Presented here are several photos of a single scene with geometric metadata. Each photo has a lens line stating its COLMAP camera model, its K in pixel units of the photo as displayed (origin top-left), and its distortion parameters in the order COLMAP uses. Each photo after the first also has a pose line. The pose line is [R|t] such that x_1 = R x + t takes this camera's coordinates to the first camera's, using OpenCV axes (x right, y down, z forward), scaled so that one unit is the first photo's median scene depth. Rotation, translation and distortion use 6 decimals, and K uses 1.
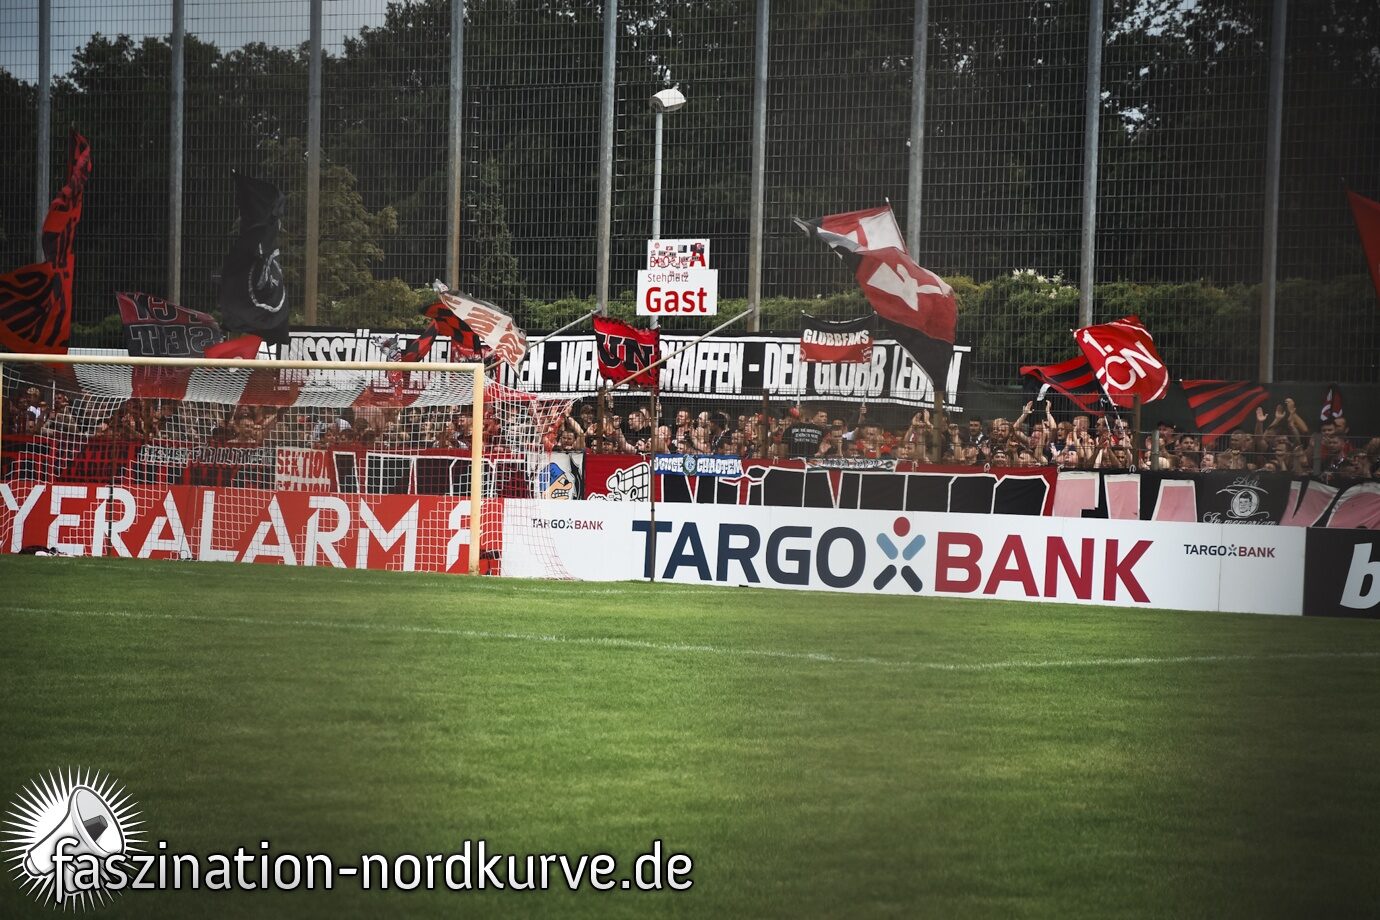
lens RADIAL K [[4608.8, 0, 682.1], [0, 4608.8, 472.5], [0, 0, 1]] dist [0.909695, 0.461901]
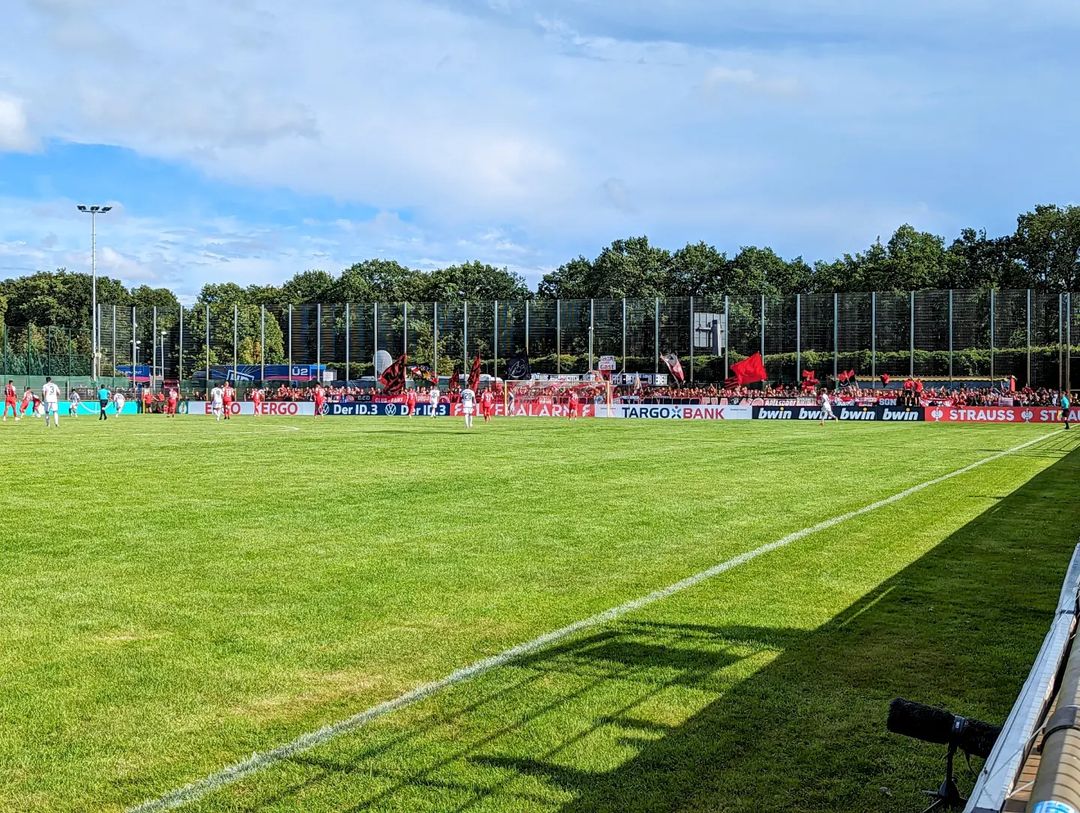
lens RADIAL K [[1444.3, 0, 540.0], [0, 1444.3, 406.5], [0, 0, 1]] dist [0.101555, -0.023299]
pose [[0.971944, -0.026287, 0.233740, -0.501874], [0.023723, 0.999624, 0.013775, -0.016939], [-0.234014, -0.007843, 0.972202, -0.666187]]
